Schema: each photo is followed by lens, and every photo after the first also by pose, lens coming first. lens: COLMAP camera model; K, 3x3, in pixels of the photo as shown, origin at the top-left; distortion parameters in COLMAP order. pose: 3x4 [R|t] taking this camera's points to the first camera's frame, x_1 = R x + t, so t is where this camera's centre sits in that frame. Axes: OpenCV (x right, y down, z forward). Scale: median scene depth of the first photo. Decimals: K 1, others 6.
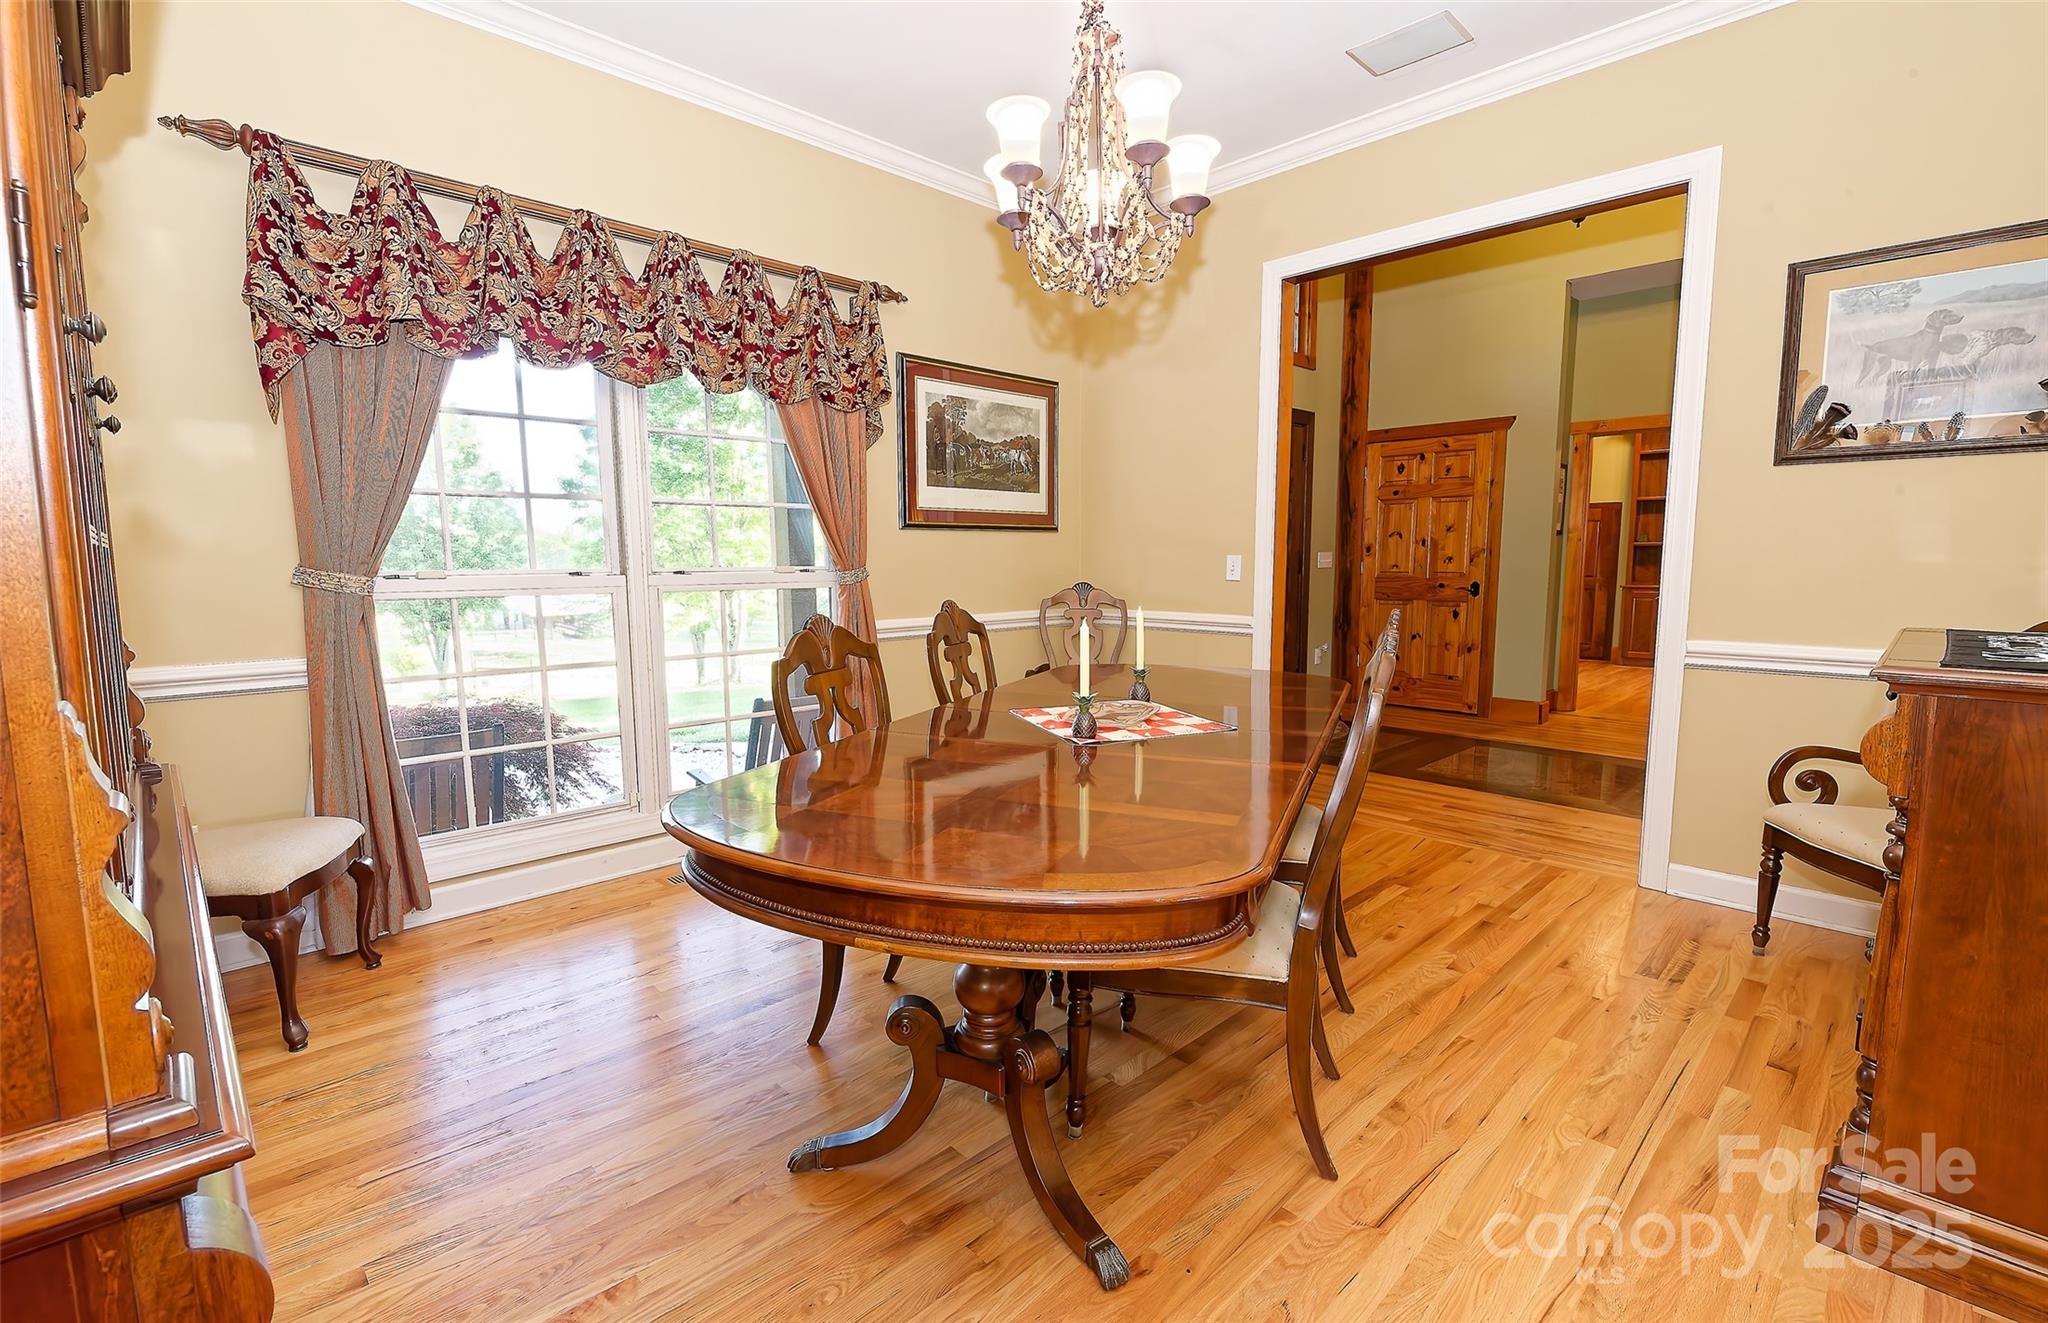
lens RADIAL K [[901.7, 0, 1019.0], [0, 901.7, 662.8], [0, 0, 1]] dist [0.007611, -0.011001]
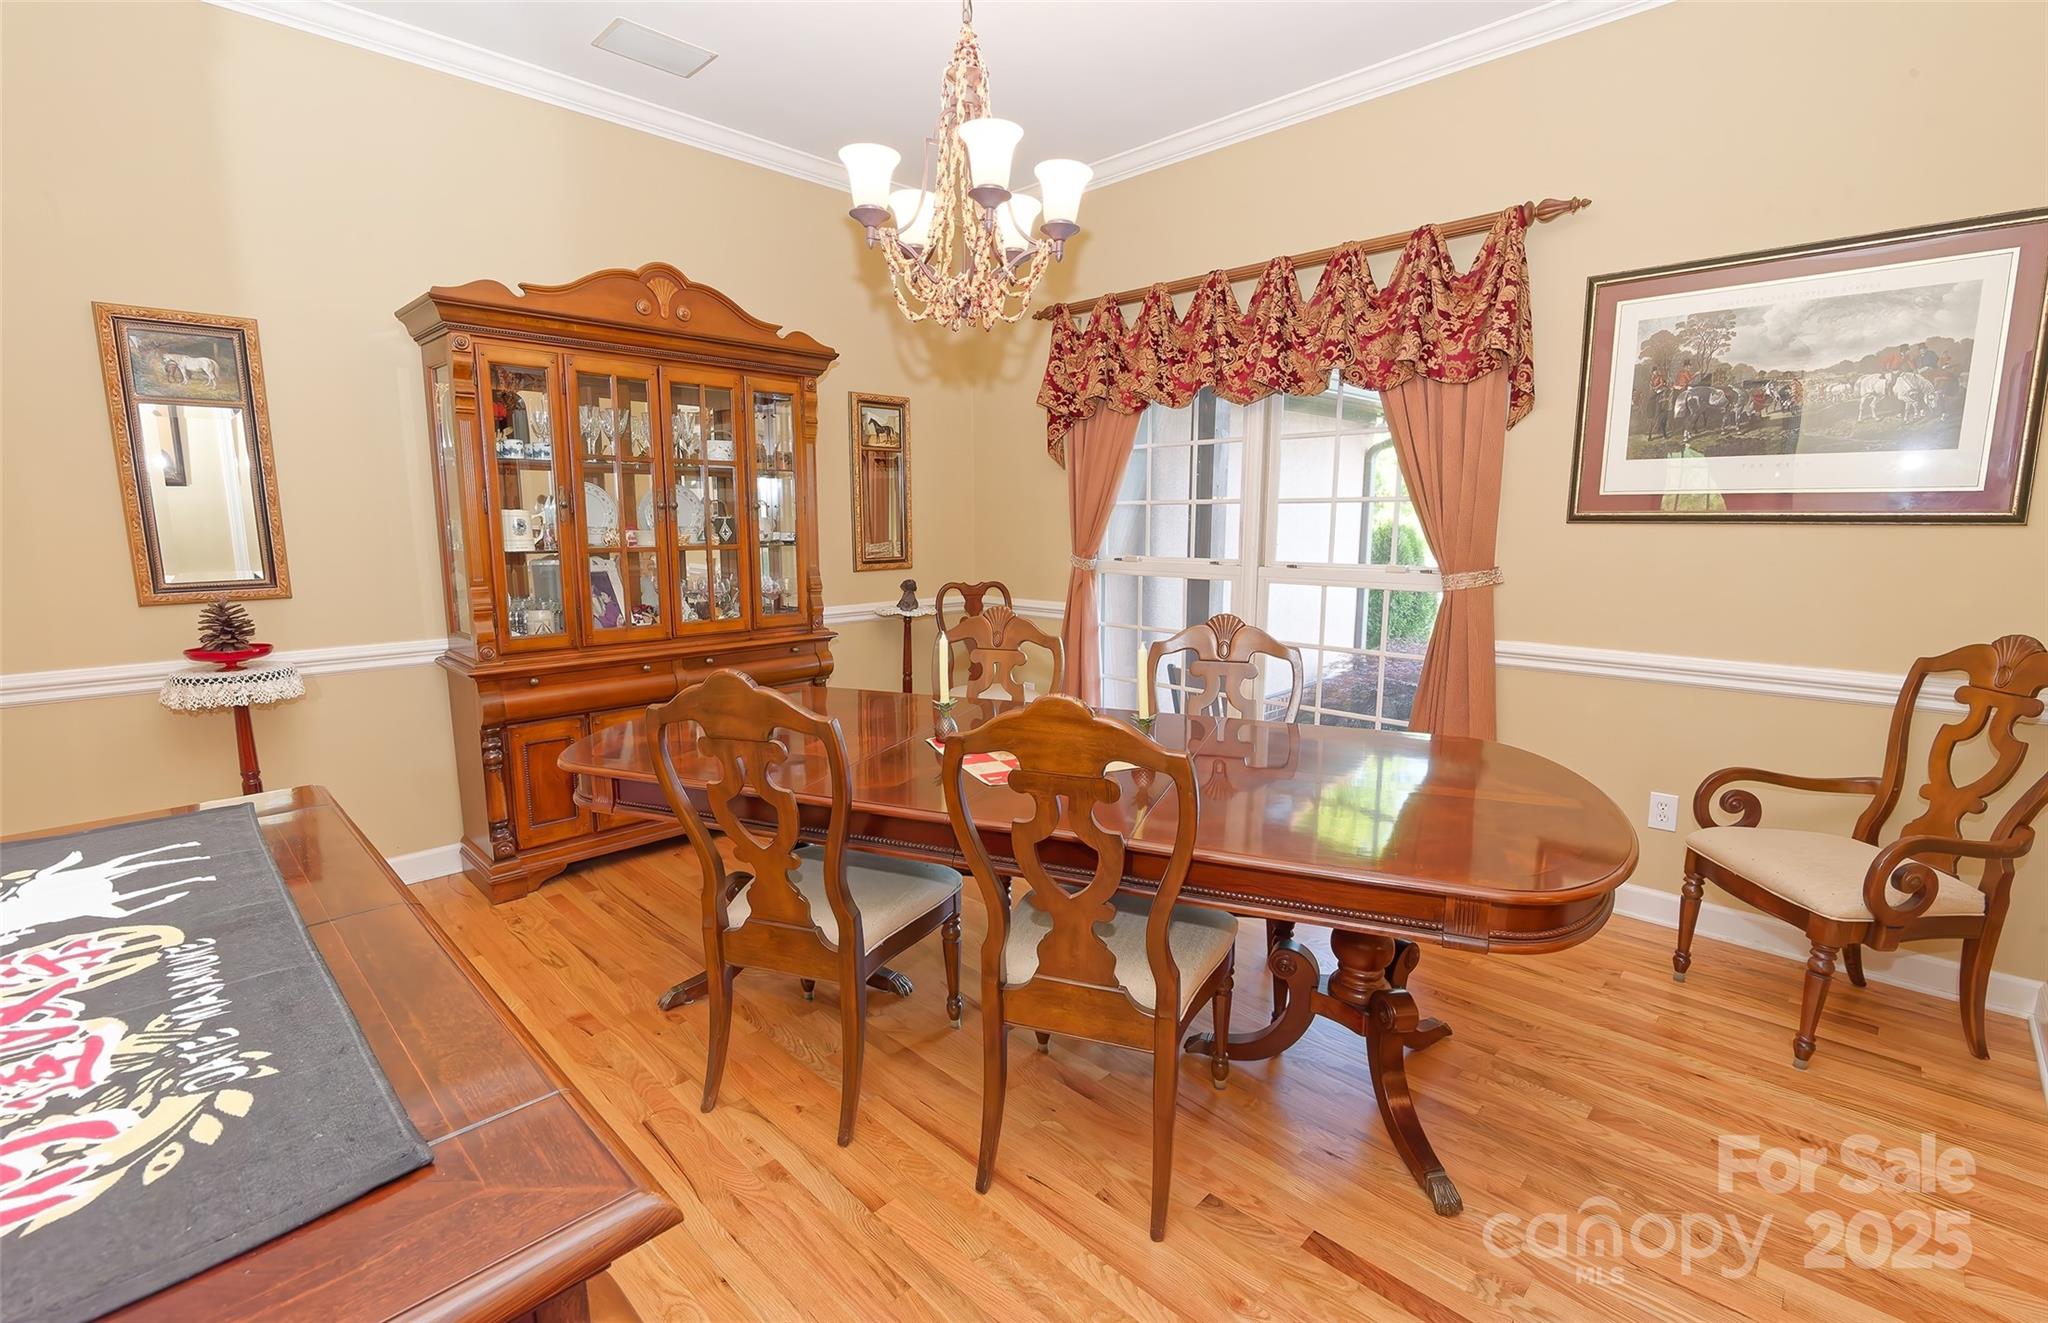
lens RADIAL K [[901.7, 0, 1019.0], [0, 901.7, 662.8], [0, 0, 1]] dist [0.007611, -0.011001]
pose [[0.027133, 0.155086, -0.987528, 0.606664], [-0.127156, 0.980403, 0.150473, -0.092518], [0.991512, 0.121487, 0.046321, 0.547547]]
